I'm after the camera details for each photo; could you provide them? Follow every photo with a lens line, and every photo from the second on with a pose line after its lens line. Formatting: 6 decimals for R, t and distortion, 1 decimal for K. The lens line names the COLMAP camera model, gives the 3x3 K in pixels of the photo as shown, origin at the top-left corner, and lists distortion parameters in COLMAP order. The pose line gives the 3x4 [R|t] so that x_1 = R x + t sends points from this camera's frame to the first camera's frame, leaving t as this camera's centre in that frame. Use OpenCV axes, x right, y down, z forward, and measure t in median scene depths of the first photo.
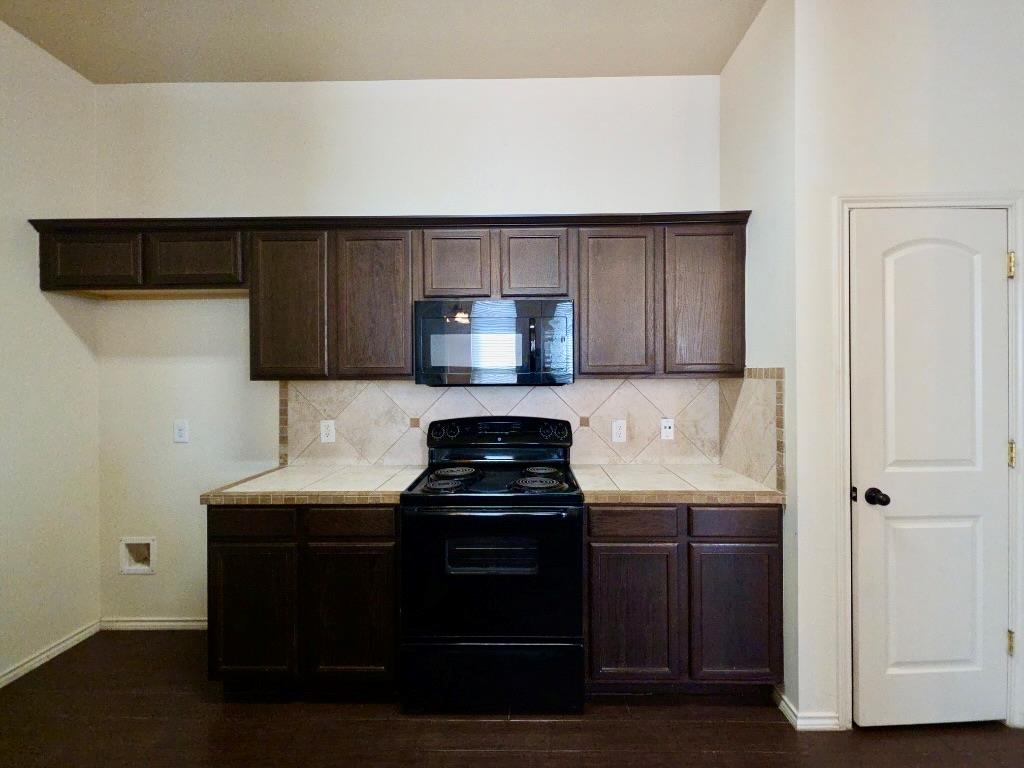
lens RADIAL K [[462.8, 0, 518.1], [0, 462.8, 376.1], [0, 0, 1]] dist [0.017697, -0.009392]
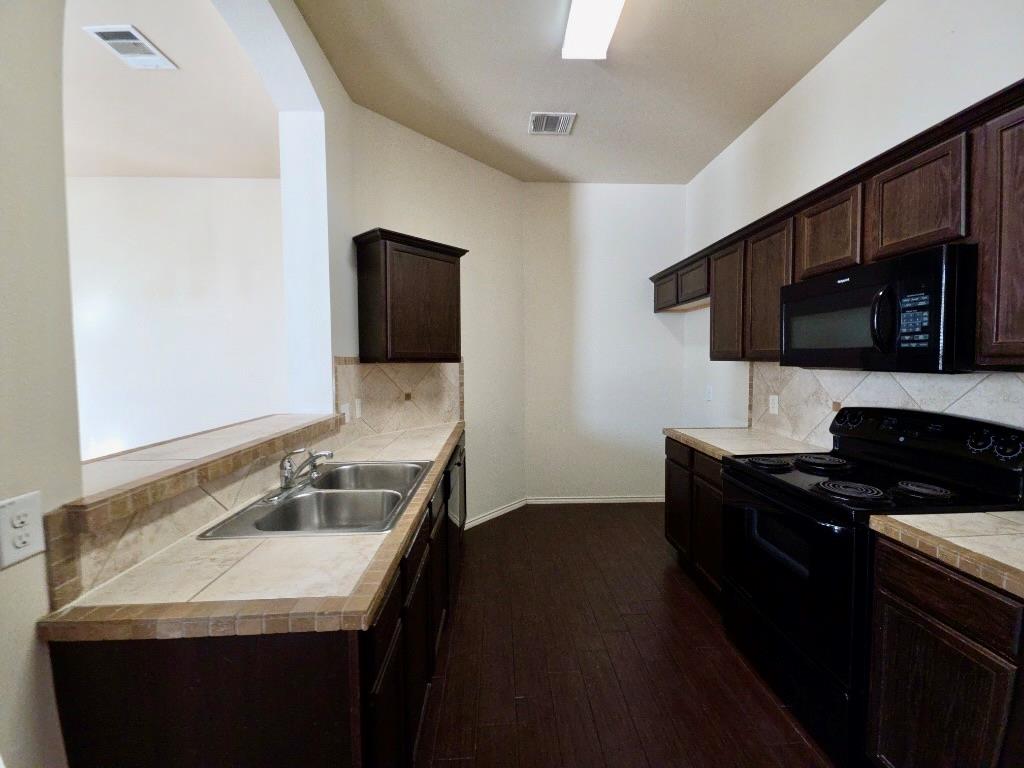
lens RADIAL K [[404.7, 0, 517.6], [0, 404.7, 377.7], [0, 0, 1]] dist [0.019291, -0.010402]
pose [[0.067208, 0.052871, -0.996337, 0.635889], [0.007085, 0.998545, 0.053466, -0.009799], [0.997714, -0.010652, 0.066736, 0.323285]]
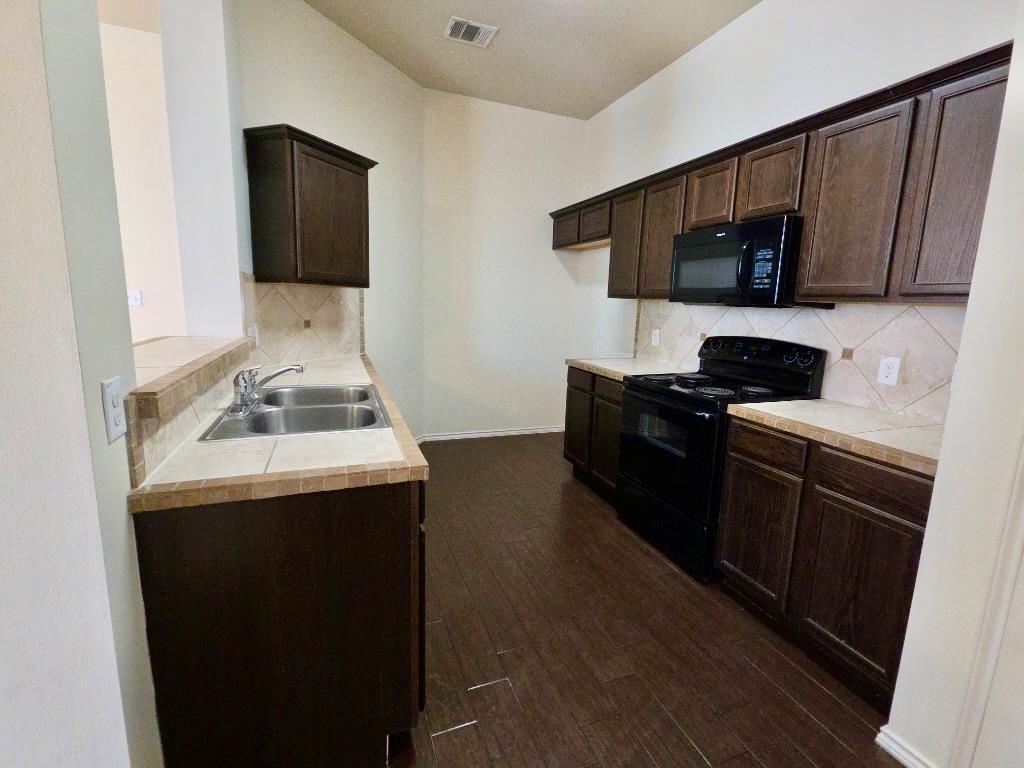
lens RADIAL K [[462.8, 0, 518.1], [0, 462.8, 376.1], [0, 0, 1]] dist [0.017697, -0.009392]
pose [[0.381524, 0.169258, -0.908731, 0.787132], [-0.037592, 0.985121, 0.167703, 0.018599], [0.923594, -0.029821, 0.382210, 0.108204]]
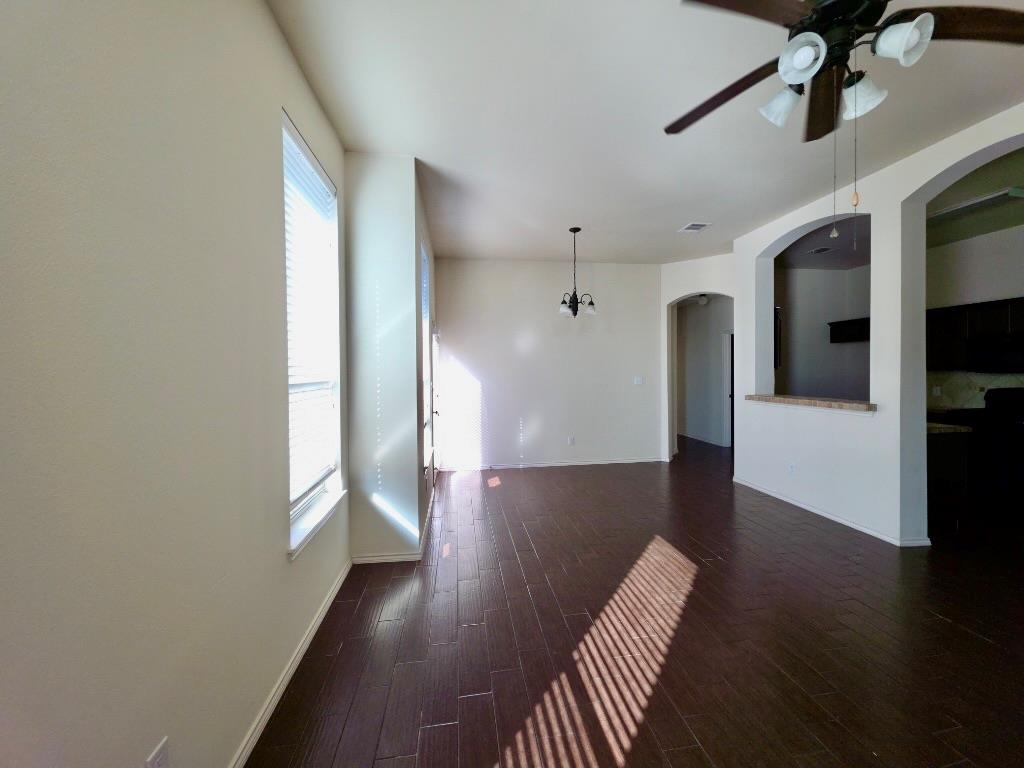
lens RADIAL K [[404.7, 0, 517.6], [0, 404.7, 377.7], [0, 0, 1]] dist [0.019291, -0.010402]
pose [[0.166027, 0.020502, -0.985908, 1.496178], [0.006721, 0.999737, 0.021921, -0.015077], [0.986098, -0.010266, 0.165845, -1.704174]]
